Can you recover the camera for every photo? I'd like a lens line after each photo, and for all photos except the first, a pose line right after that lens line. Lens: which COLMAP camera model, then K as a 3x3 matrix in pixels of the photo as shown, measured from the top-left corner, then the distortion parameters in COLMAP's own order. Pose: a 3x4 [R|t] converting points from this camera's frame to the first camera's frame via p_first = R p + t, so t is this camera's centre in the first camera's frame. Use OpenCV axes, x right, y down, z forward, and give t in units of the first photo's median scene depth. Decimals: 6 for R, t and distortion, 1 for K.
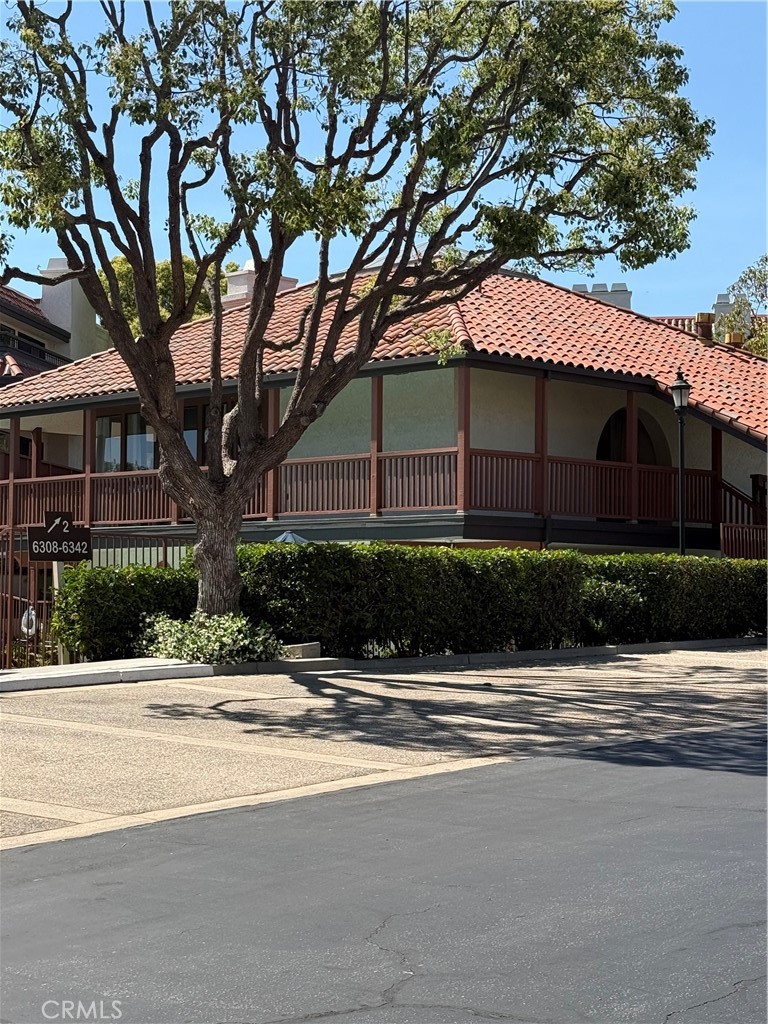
lens RADIAL K [[1813.0, 0, 383.8], [0, 1813.0, 512.2], [0, 0, 1]] dist [0.045588, 0.000000]
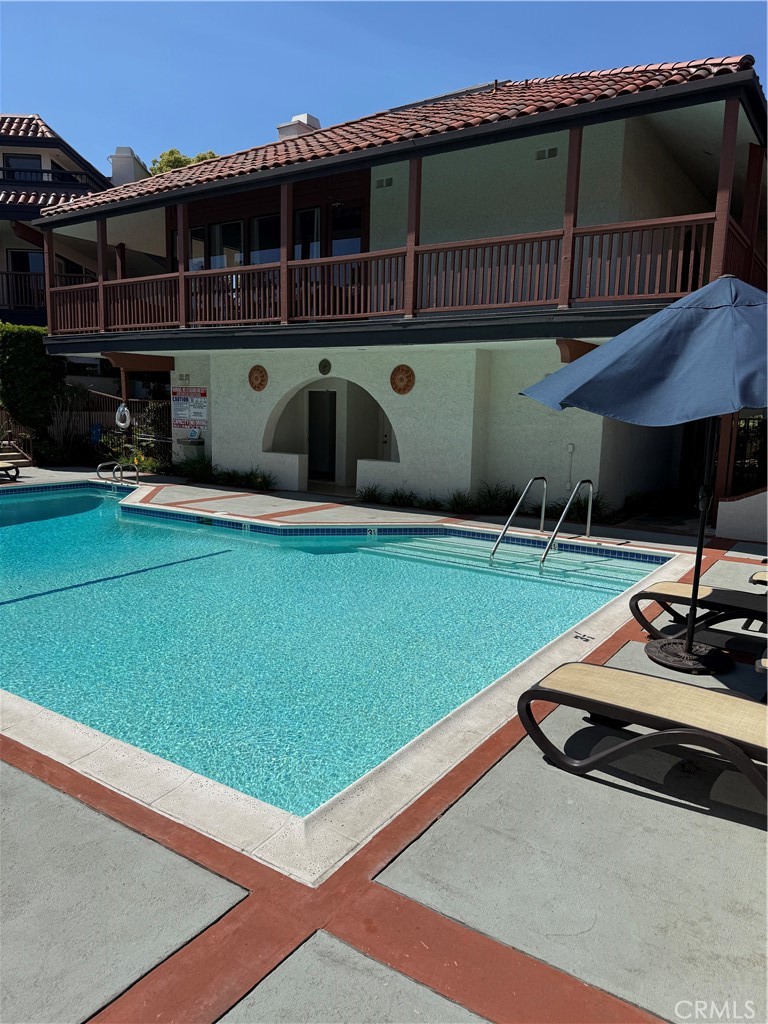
lens RADIAL K [[721.1, 0, 385.4], [0, 721.1, 512.5], [0, 0, 1]] dist [0.001903, -0.001321]
pose [[0.985385, -0.017227, 0.169469, -0.126402], [-0.018933, 0.977634, 0.209461, 0.022806], [-0.169287, -0.209608, 0.963019, 0.594001]]
